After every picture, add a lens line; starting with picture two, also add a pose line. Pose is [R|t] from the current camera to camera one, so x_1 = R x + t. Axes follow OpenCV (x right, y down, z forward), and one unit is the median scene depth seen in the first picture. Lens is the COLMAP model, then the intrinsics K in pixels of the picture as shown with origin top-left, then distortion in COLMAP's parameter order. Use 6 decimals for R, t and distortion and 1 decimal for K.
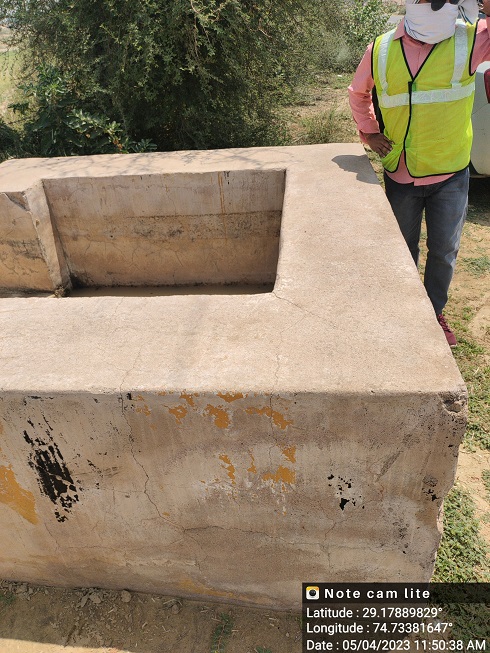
lens RADIAL K [[475.2, 0, 245.0], [0, 475.2, 326.5], [0, 0, 1]] dist [0.069567, -0.066288]
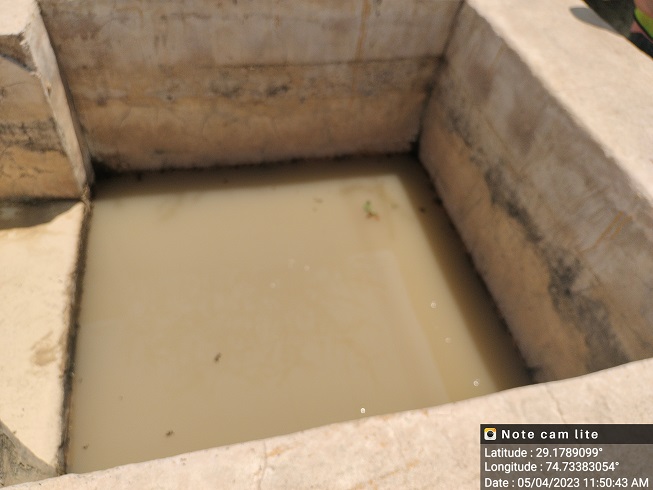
lens RADIAL K [[491.1, 0, 326.5], [0, 491.1, 245.0], [0, 0, 1]] dist [-0.003865, -0.006516]
pose [[0.937837, -0.133719, 0.320282, -0.327709], [0.035874, 0.955206, 0.293759, -0.192750], [-0.345216, -0.264008, 0.900625, 0.344577]]
